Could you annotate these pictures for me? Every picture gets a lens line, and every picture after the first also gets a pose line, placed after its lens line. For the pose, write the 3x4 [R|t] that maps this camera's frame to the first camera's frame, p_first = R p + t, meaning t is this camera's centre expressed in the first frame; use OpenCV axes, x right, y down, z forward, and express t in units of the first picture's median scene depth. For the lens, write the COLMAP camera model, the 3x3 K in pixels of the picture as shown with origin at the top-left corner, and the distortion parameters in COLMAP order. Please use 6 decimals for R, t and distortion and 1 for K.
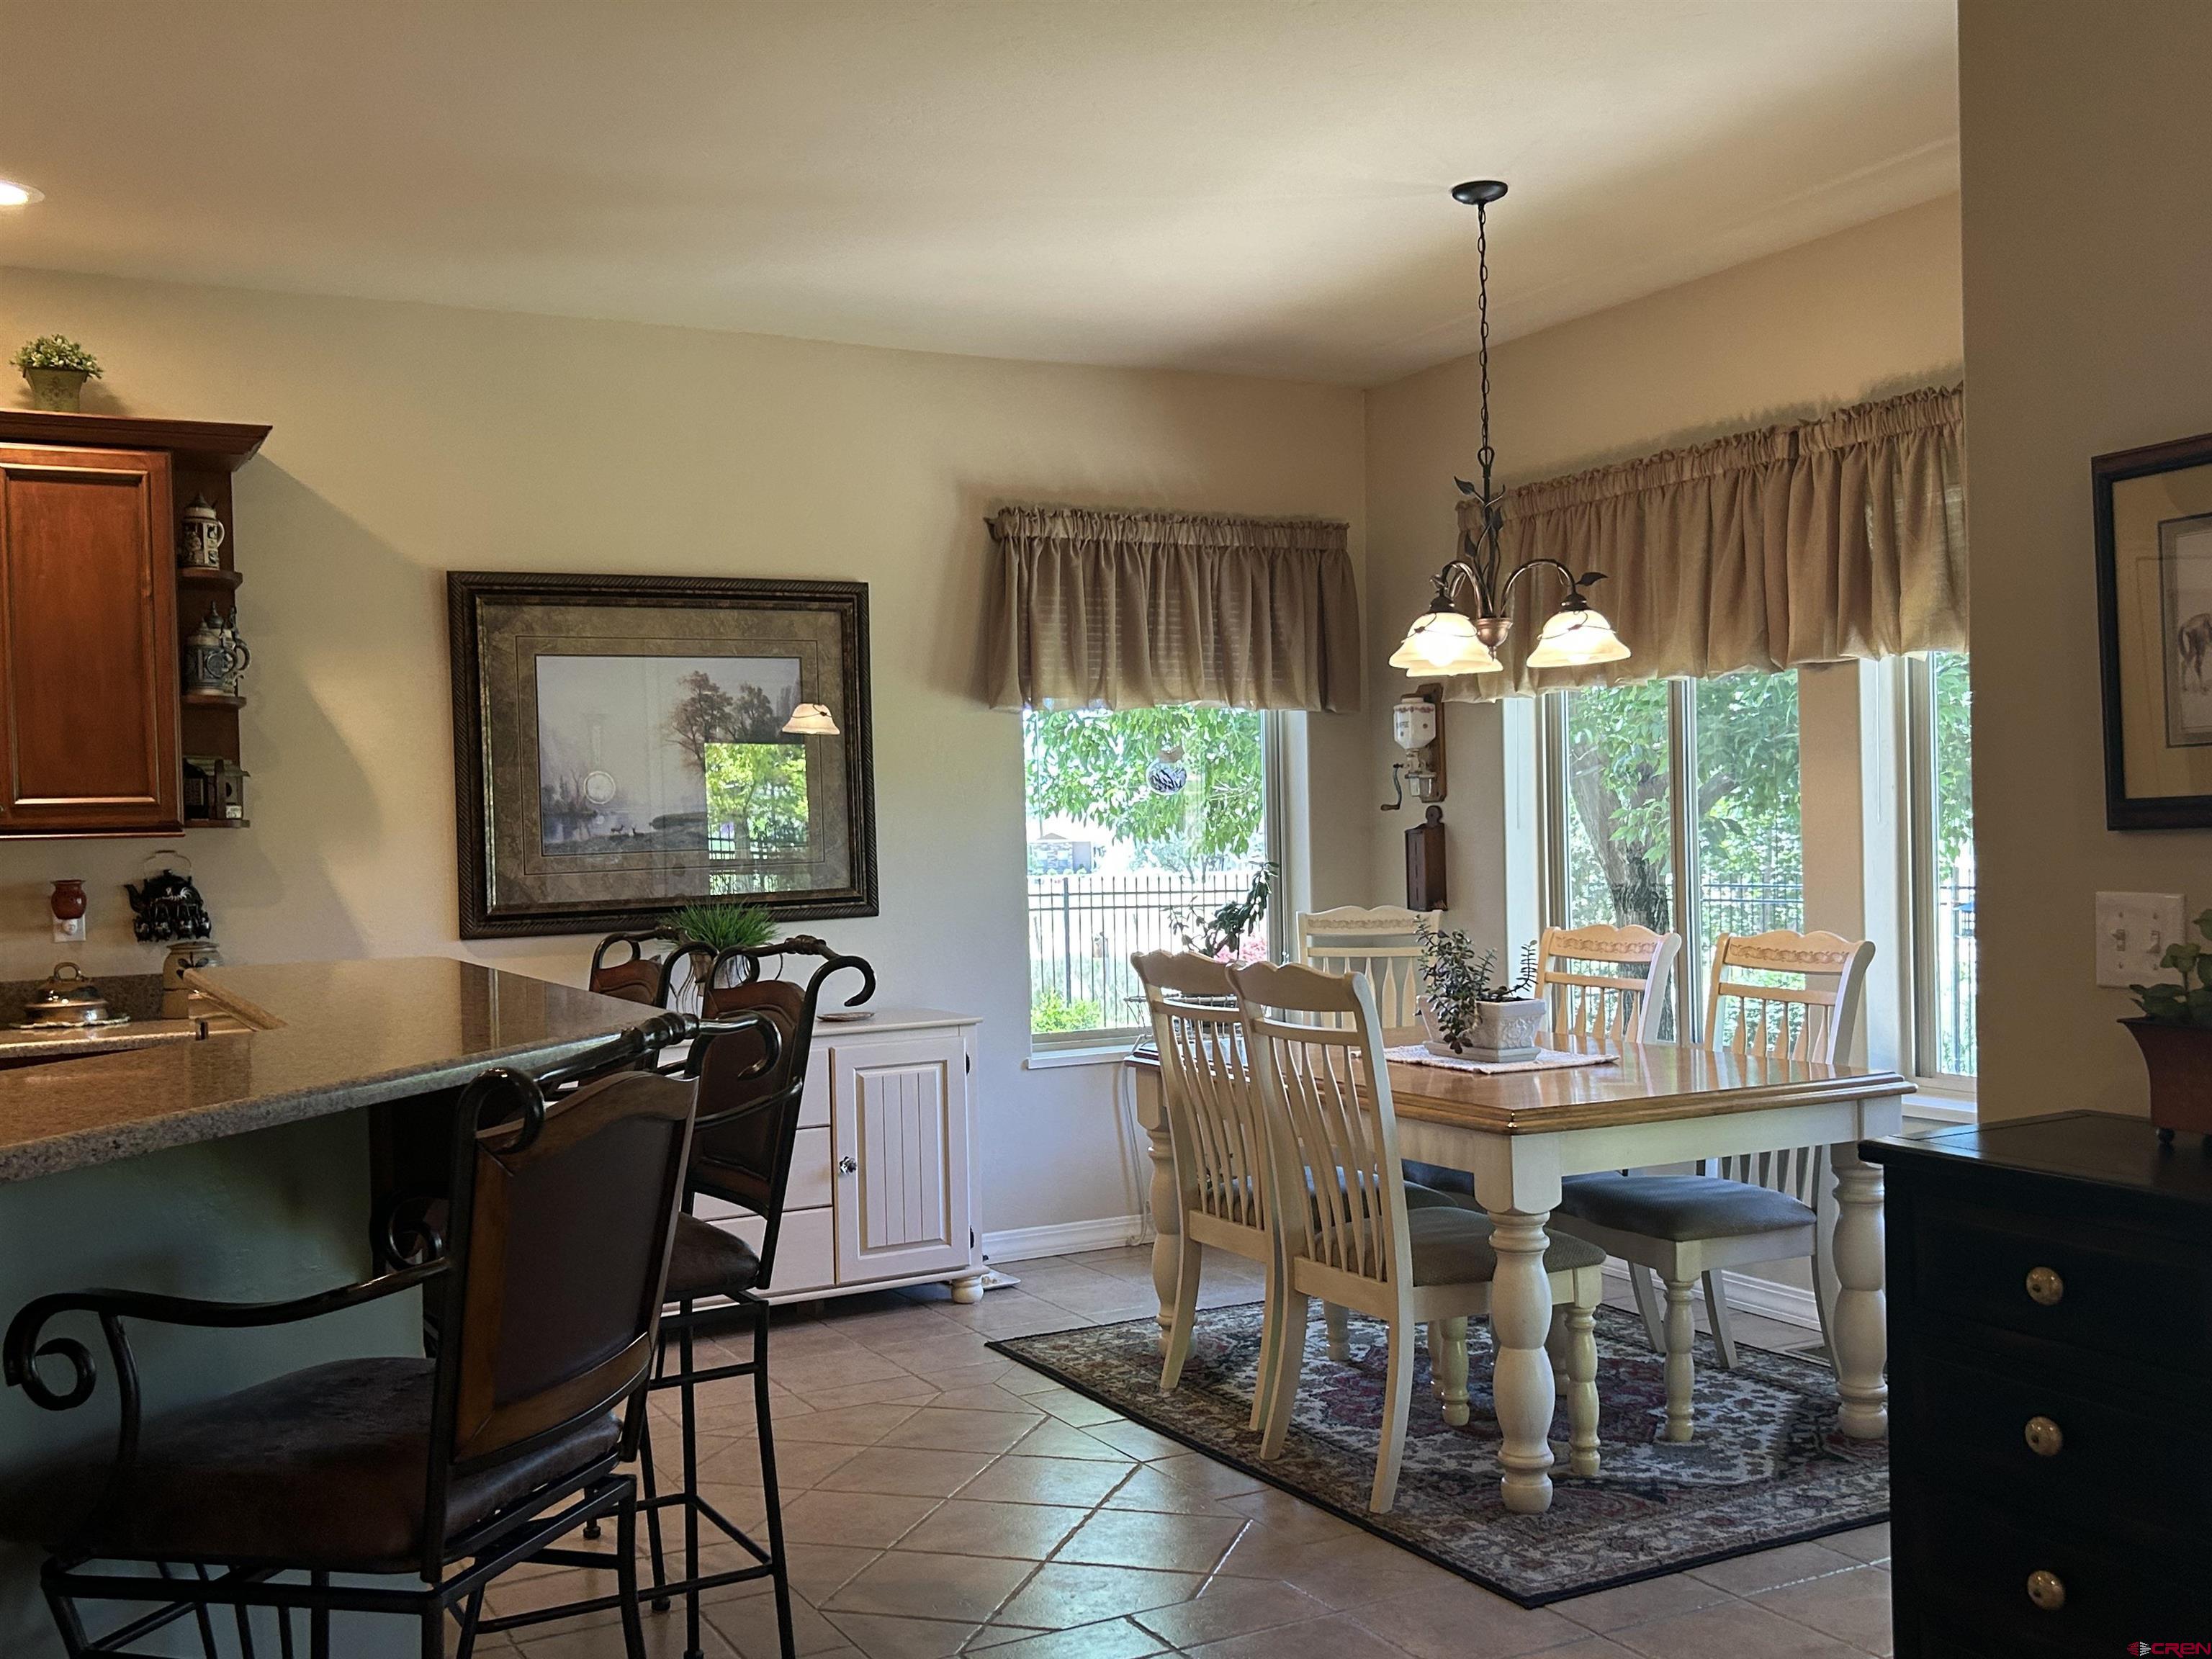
lens RADIAL K [[2173.5, 0, 1122.7], [0, 2173.5, 846.4], [0, 0, 1]] dist [0.066074, 0.000000]
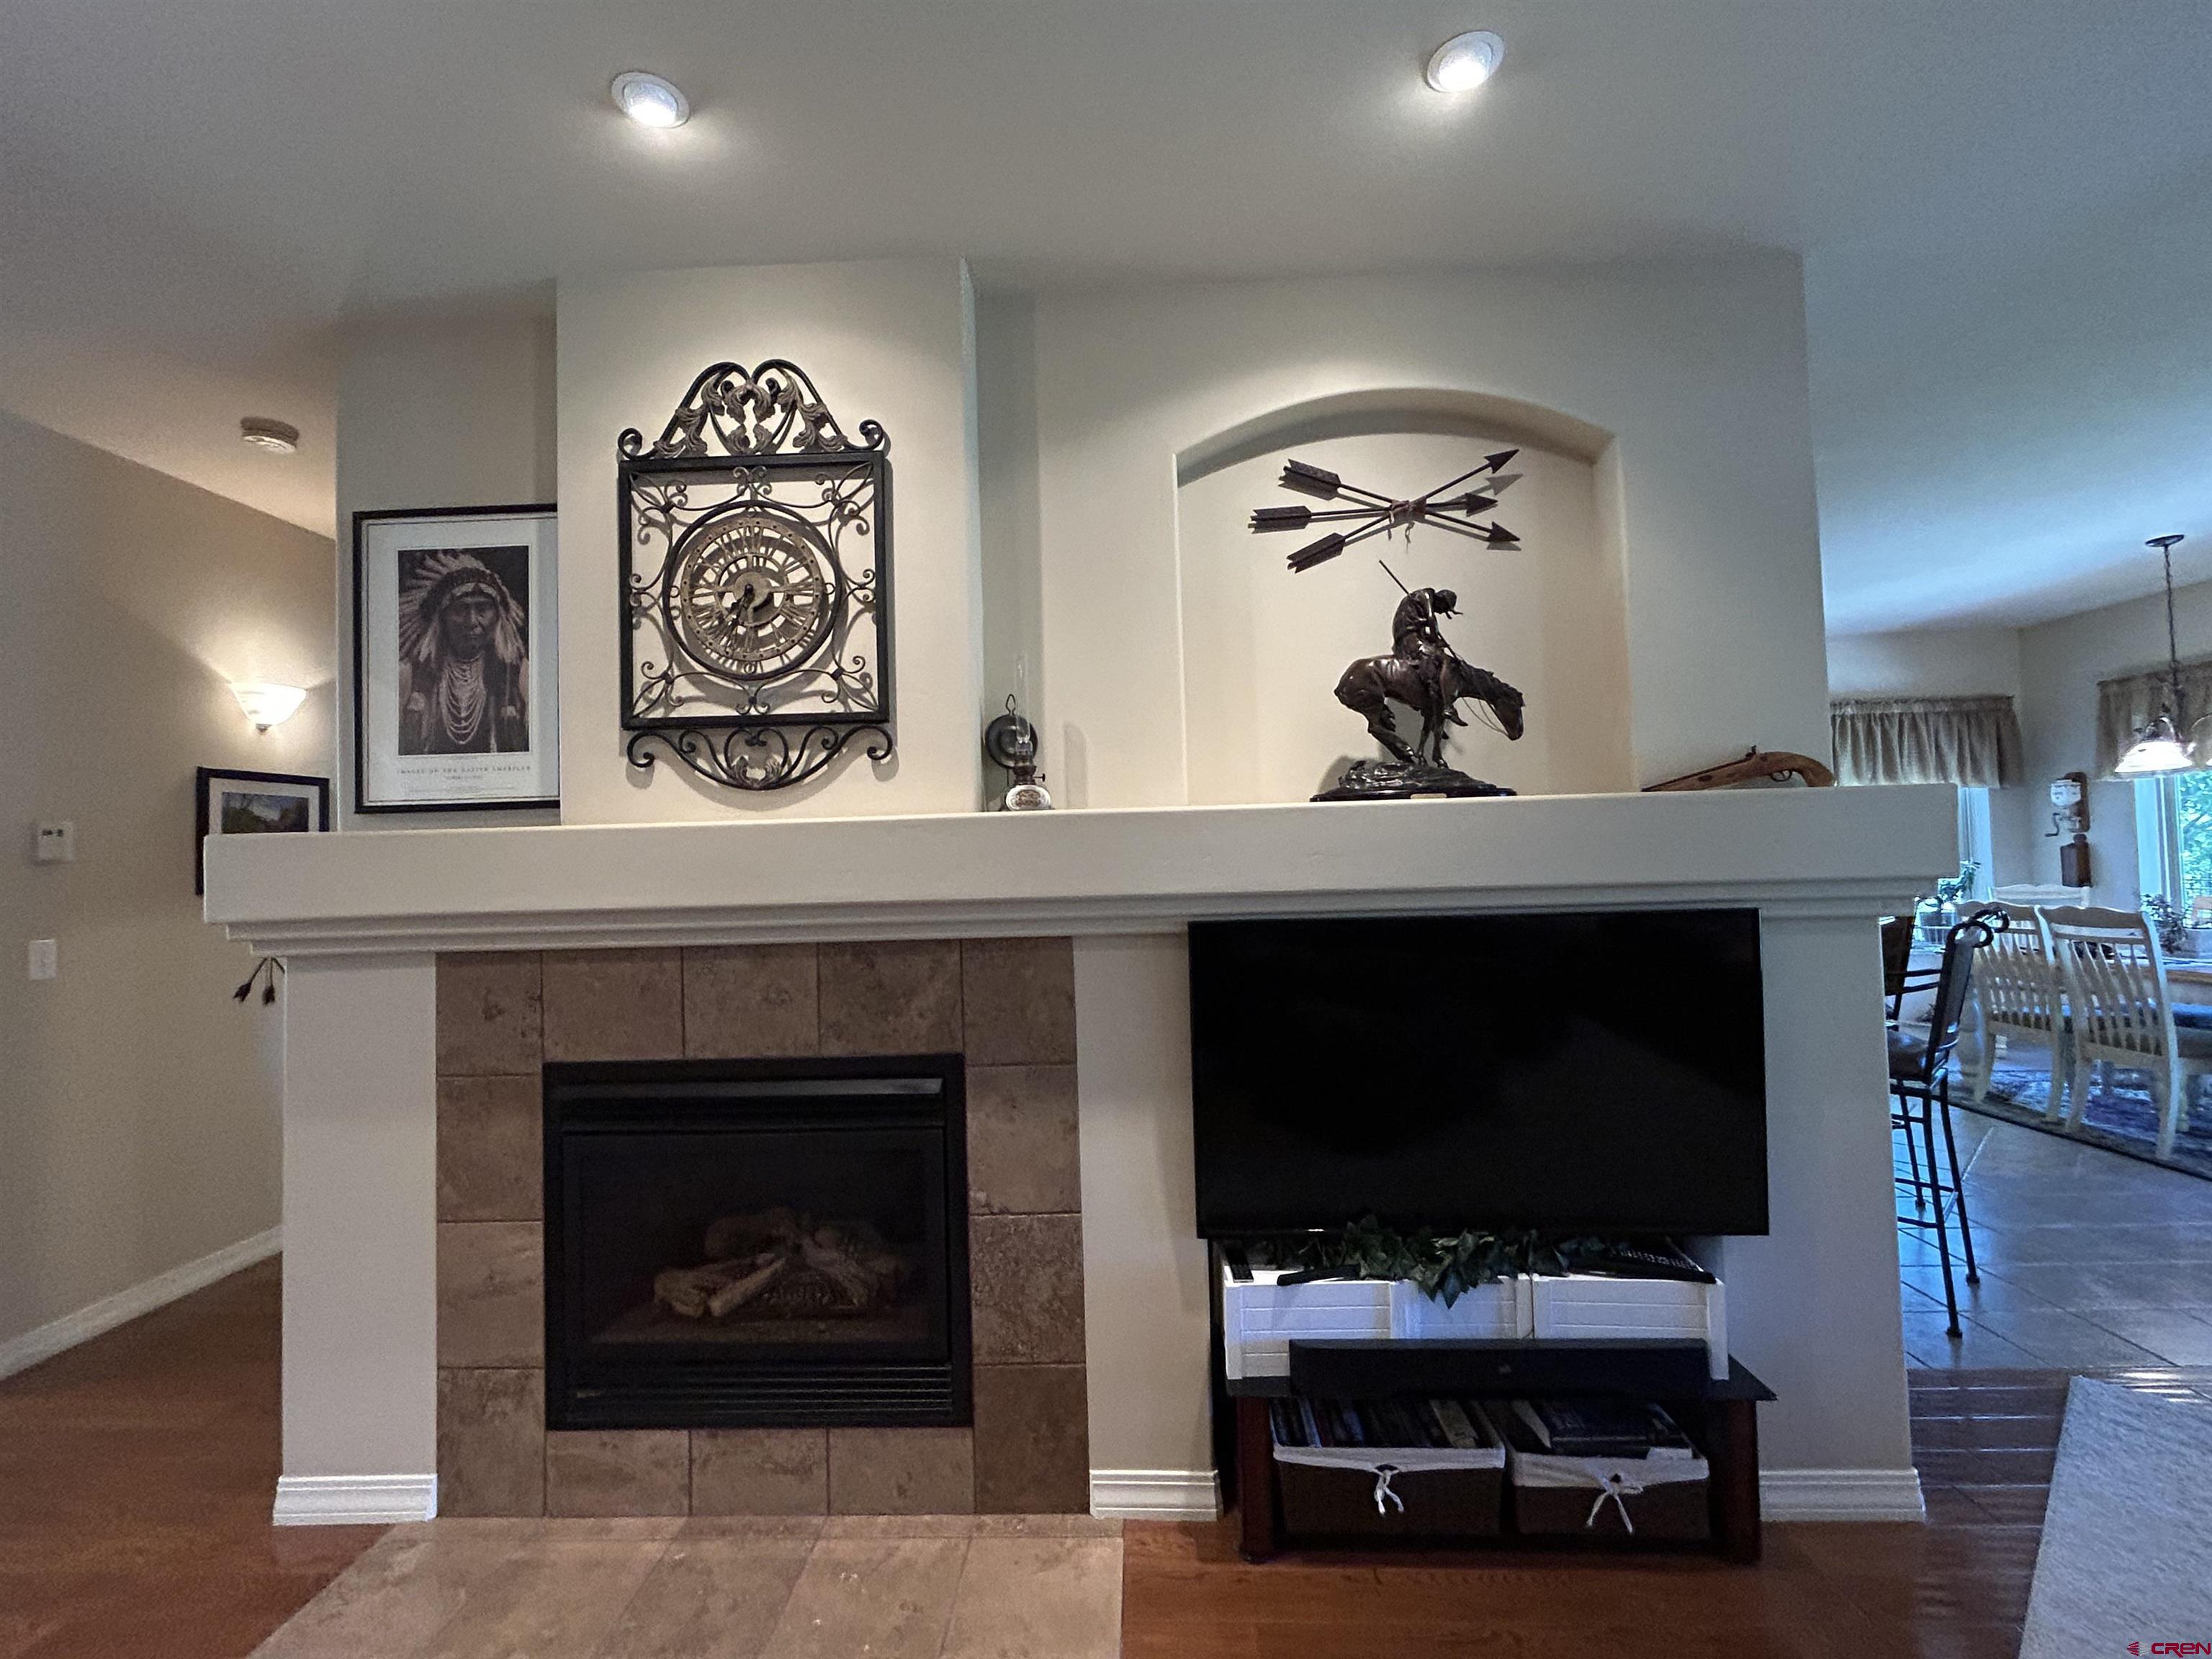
lens RADIAL K [[1003.0, 0, 1070.5], [0, 1003.0, 827.6], [0, 0, 1]] dist [-0.004842, 0.000911]
pose [[0.861986, -0.015581, -0.506692, -0.232600], [0.000204, 0.999538, -0.030390, 0.003459], [0.506931, 0.026093, 0.861591, -0.308528]]
